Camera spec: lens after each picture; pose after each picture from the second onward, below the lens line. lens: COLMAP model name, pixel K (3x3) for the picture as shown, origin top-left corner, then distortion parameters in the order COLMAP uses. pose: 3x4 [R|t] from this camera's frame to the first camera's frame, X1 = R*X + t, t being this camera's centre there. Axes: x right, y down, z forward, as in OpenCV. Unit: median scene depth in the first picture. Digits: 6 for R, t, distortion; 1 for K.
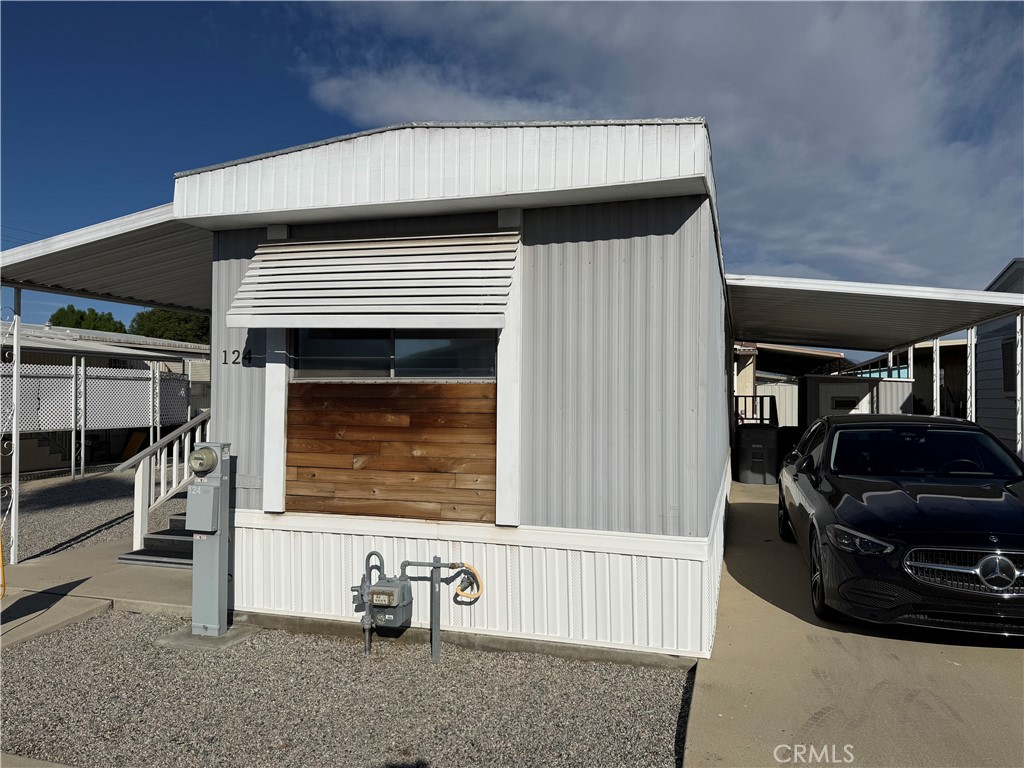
lens RADIAL K [[701.7, 0, 512.0], [0, 701.7, 384.0], [0, 0, 1]] dist [0.106514, -0.131305]
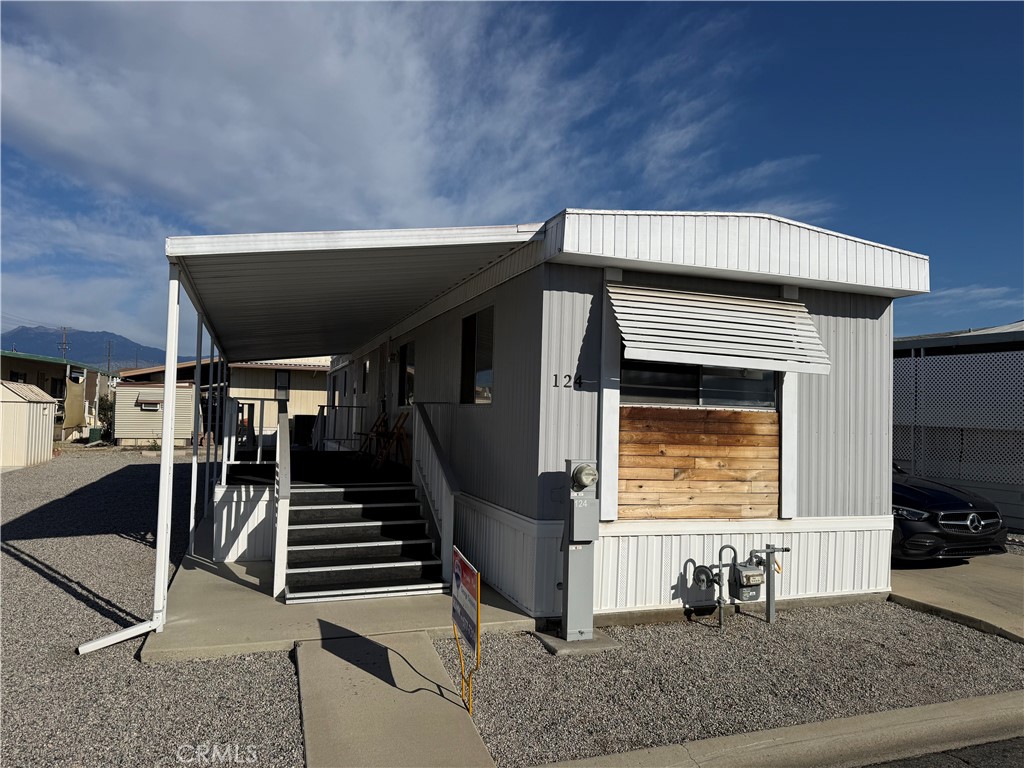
lens RADIAL K [[701.7, 0, 512.0], [0, 701.7, 384.0], [0, 0, 1]] dist [0.106514, -0.131305]
pose [[0.797084, 0.044665, 0.602214, -1.193148], [-0.034595, 0.999001, -0.028305, 0.000025], [-0.602877, 0.001728, 0.797832, 0.210752]]
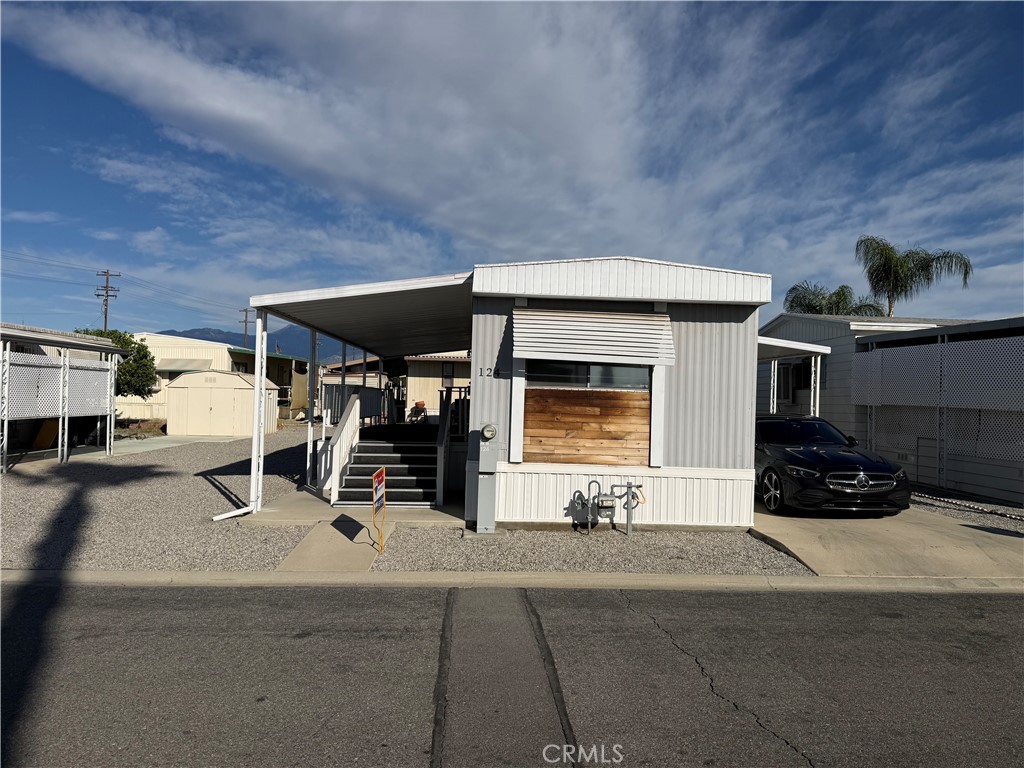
lens RADIAL K [[703.8, 0, 512.0], [0, 703.8, 384.0], [0, 0, 1]] dist [0.174897, -0.323544]
pose [[0.937935, 0.028677, 0.345624, -0.991675], [-0.030410, 0.999537, -0.000406, -0.011586], [-0.345475, -0.010129, 0.938373, -0.642802]]
